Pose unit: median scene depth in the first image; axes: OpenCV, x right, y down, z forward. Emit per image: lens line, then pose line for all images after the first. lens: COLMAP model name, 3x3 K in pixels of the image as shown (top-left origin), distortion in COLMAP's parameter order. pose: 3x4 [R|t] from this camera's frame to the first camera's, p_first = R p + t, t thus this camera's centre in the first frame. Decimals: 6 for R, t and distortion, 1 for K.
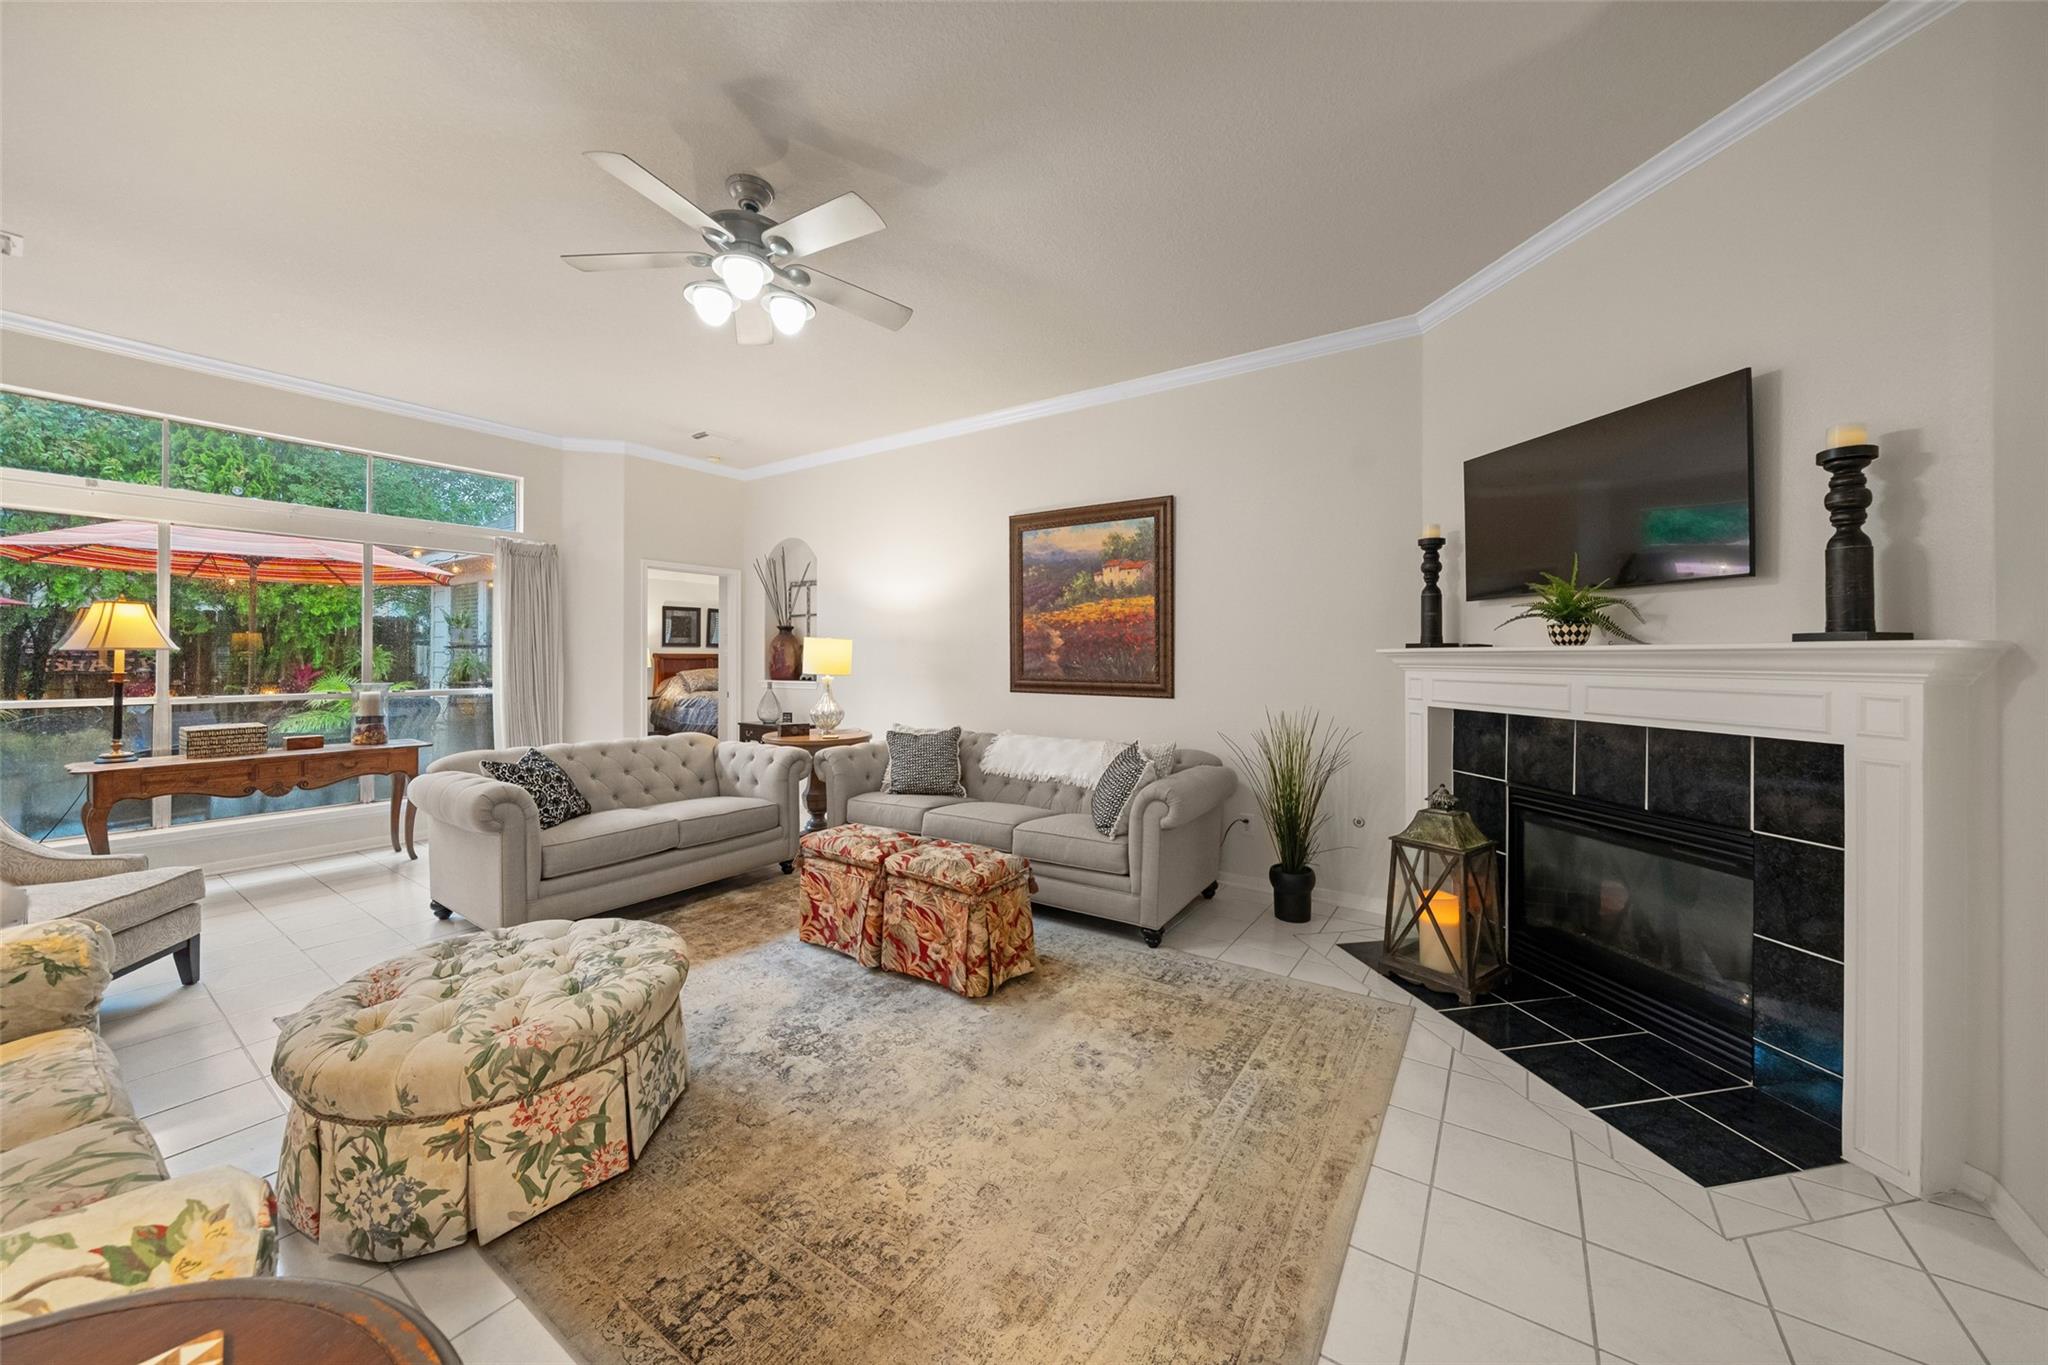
lens RADIAL K [[715.9, 0, 1038.9], [0, 715.9, 651.9], [0, 0, 1]] dist [-0.003006, -0.000109]
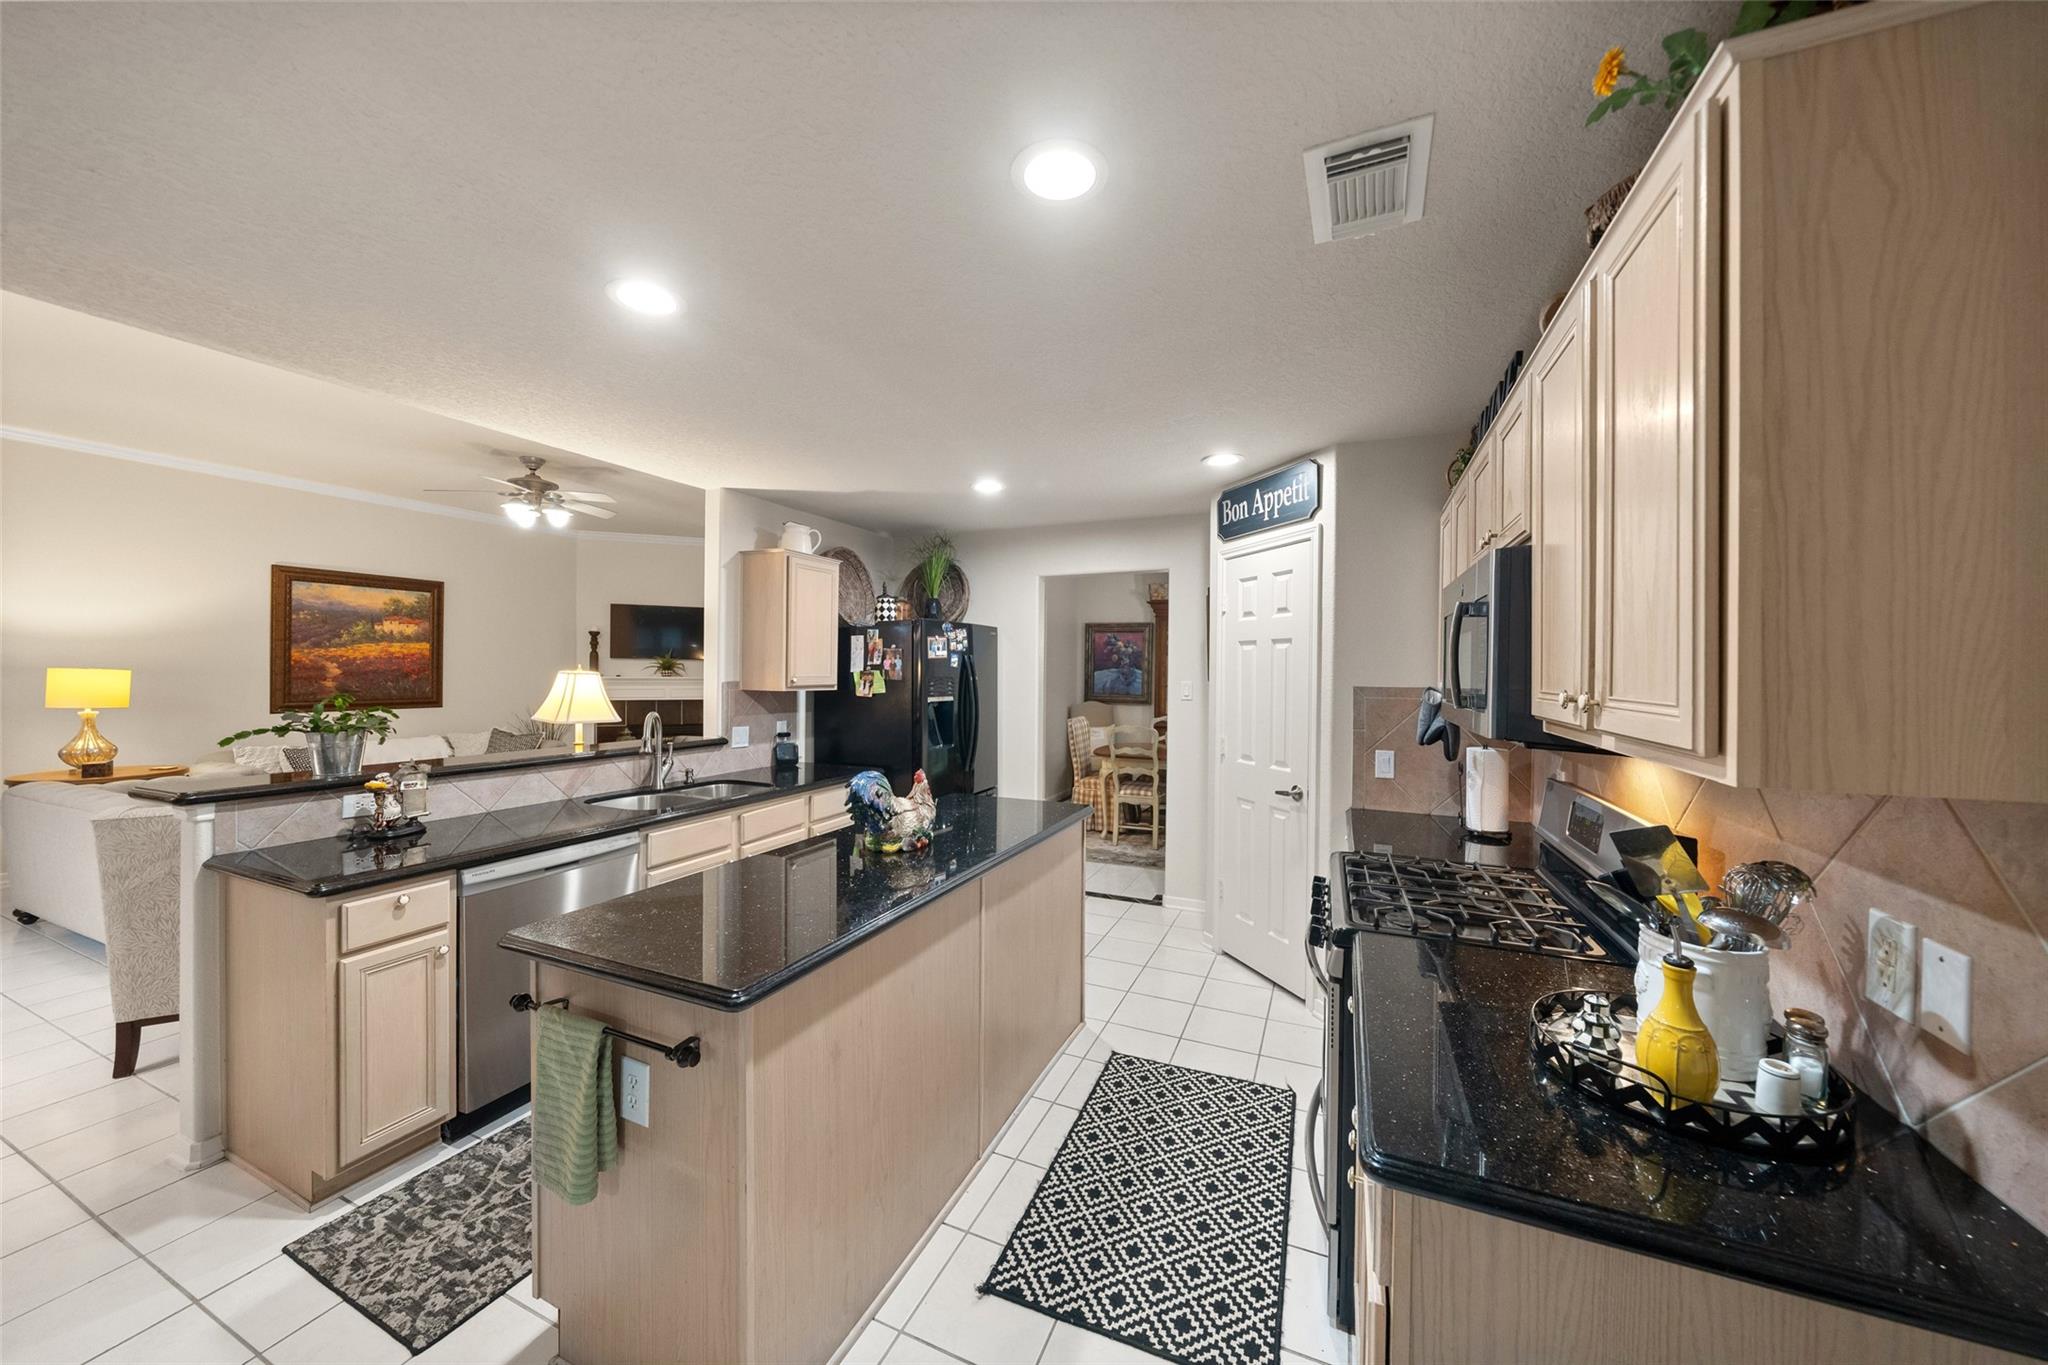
lens RADIAL K [[710.0, 0, 1028.1], [0, 710.0, 676.1], [0, 0, 1]] dist [-0.001922, -0.000080]
pose [[-0.164165, -0.015950, 0.986304, -2.065754], [-0.017135, 0.999765, 0.013316, -0.063745], [-0.986284, -0.014714, -0.164400, -0.056837]]
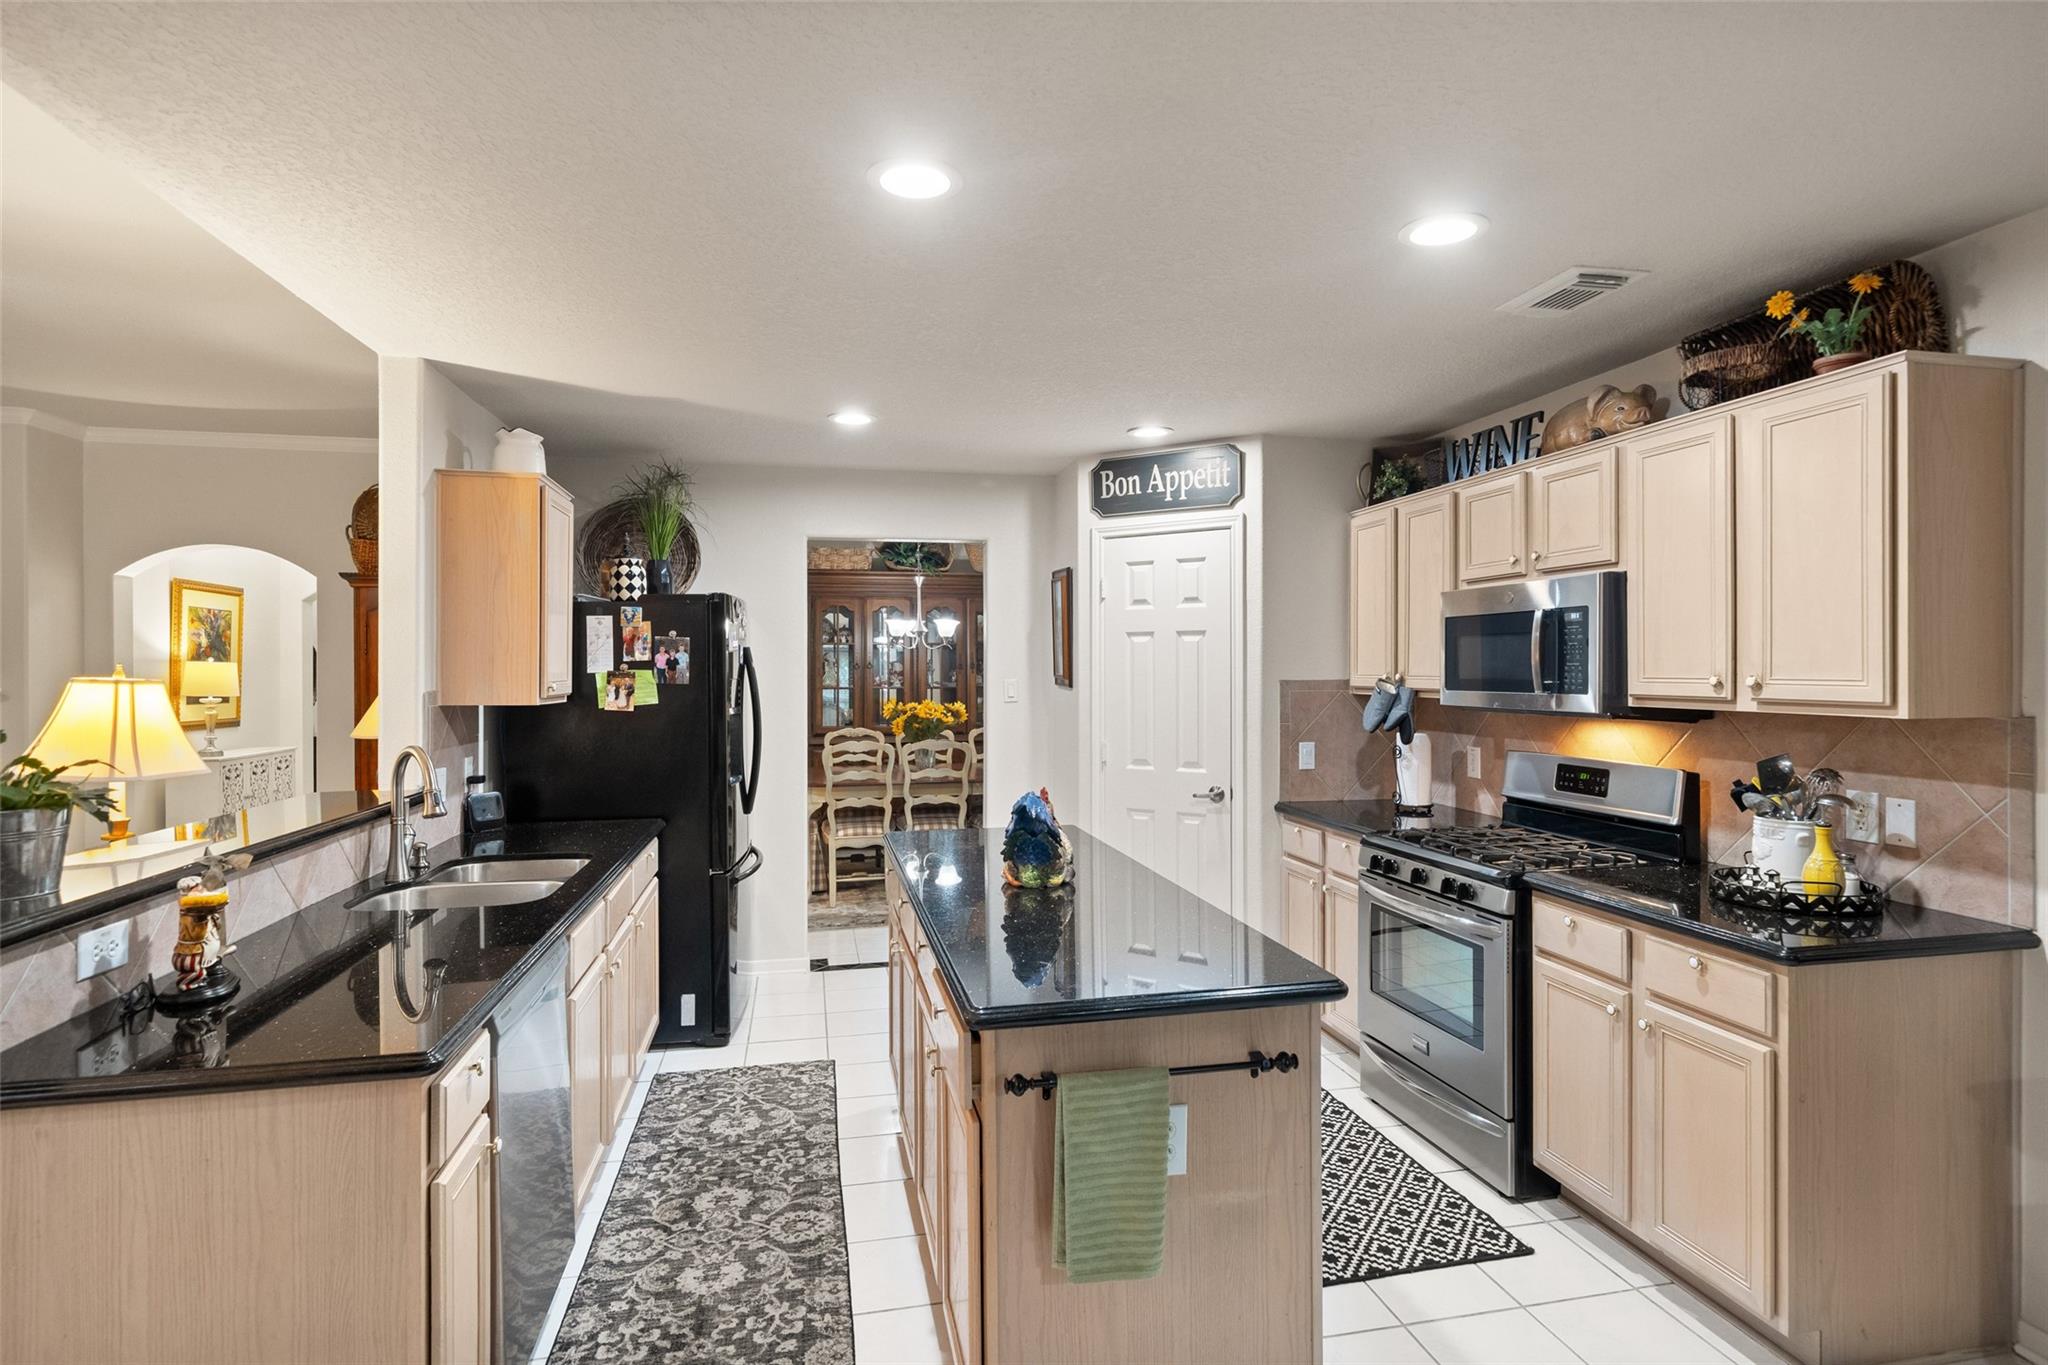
lens RADIAL K [[1046.1, 0, 1035.6], [0, 1046.1, 675.1], [0, 0, 1]] dist [0.001839, 0.000481]
pose [[-0.717101, -0.009747, 0.696901, -1.952025], [-0.008013, 0.999951, 0.005740, -0.057358], [-0.696923, -0.001469, -0.717145, 0.533768]]
